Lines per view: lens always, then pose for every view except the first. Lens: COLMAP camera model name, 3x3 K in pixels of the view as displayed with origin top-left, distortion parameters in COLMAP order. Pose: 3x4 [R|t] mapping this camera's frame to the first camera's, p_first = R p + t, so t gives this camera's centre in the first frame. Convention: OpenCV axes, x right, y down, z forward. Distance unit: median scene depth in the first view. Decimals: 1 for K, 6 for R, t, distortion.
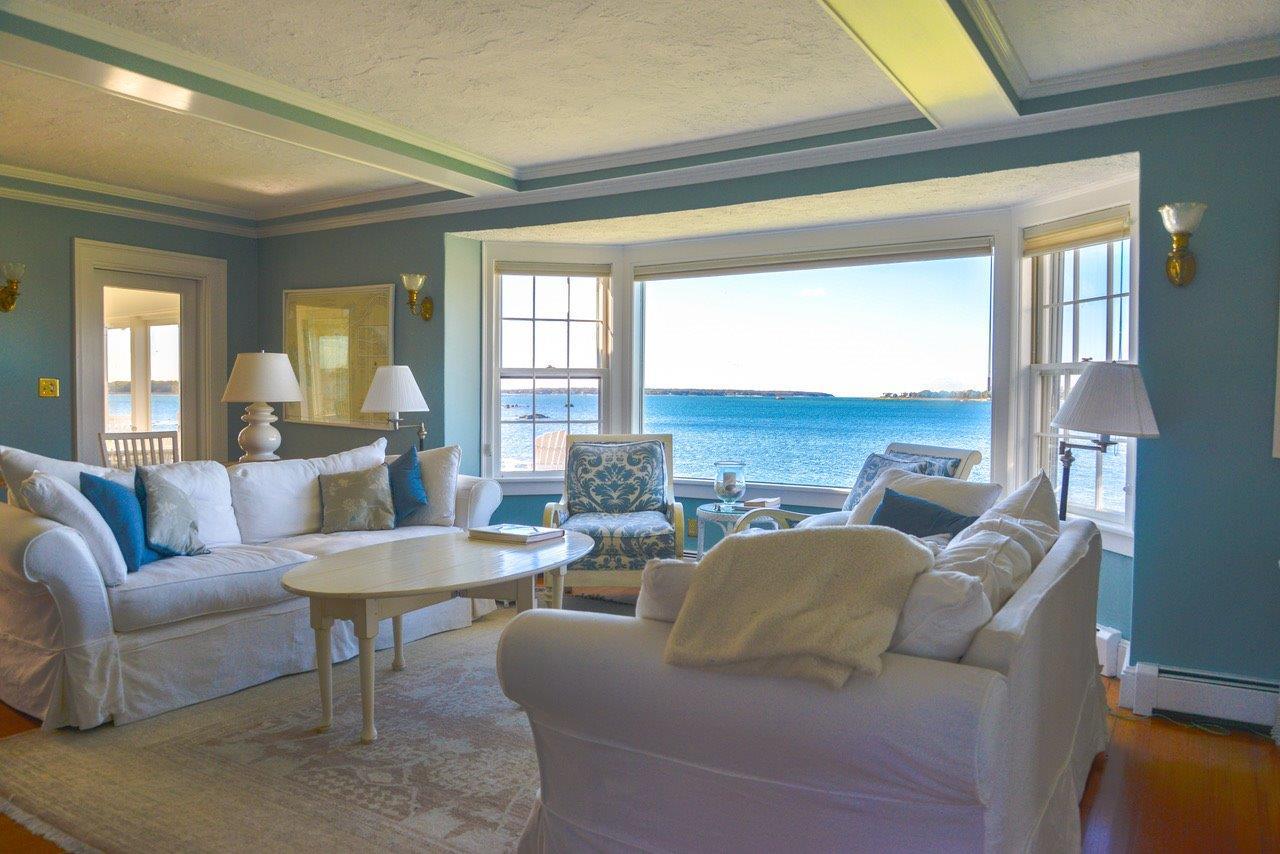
lens RADIAL K [[881.4, 0, 640.0], [0, 881.4, 427.0], [0, 0, 1]] dist [-0.080546, 0.033218]
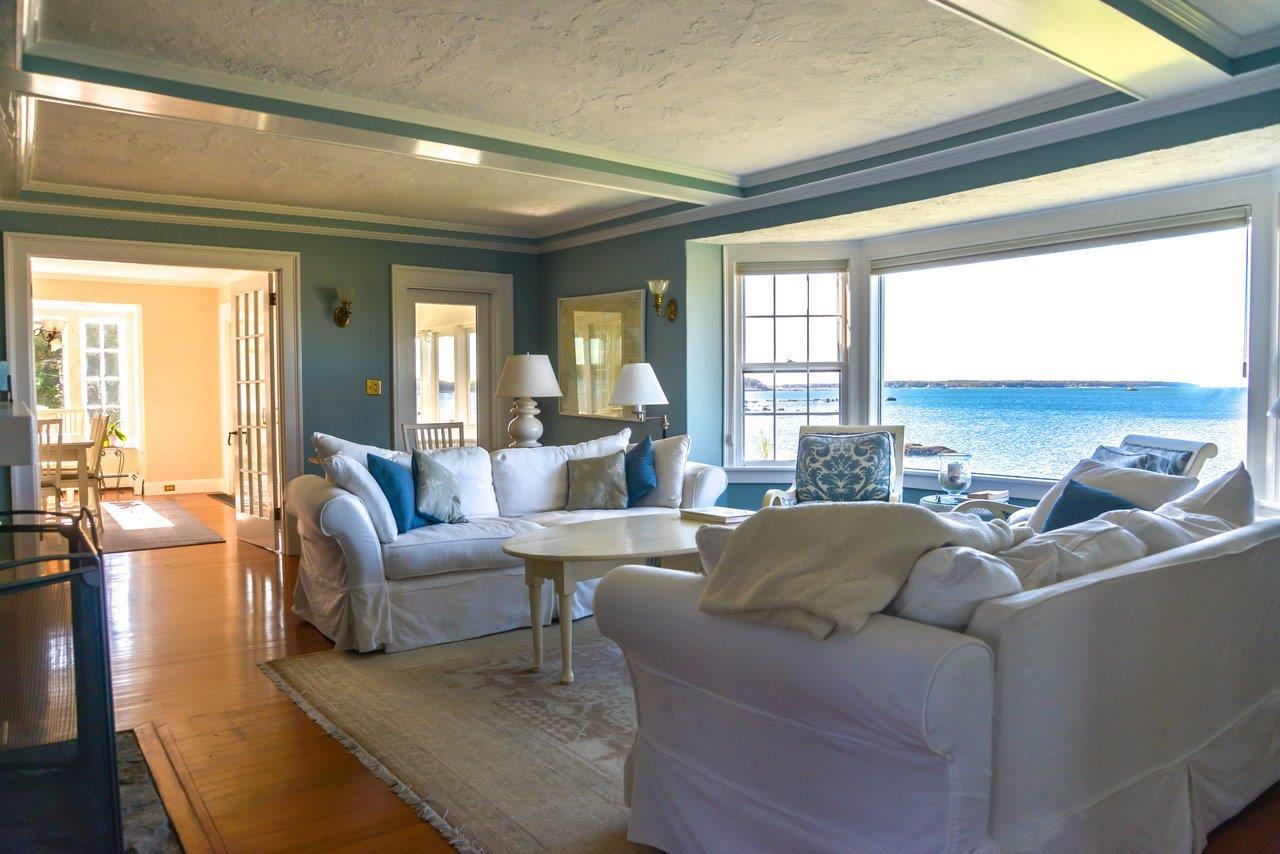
lens RADIAL K [[881.4, 0, 640.0], [0, 881.4, 427.0], [0, 0, 1]] dist [-0.080546, 0.033218]
pose [[0.935342, 0.001803, -0.353739, 0.133311], [0.000429, 0.999981, 0.006230, 0.004202], [0.353743, -0.005978, 0.935323, -0.051898]]
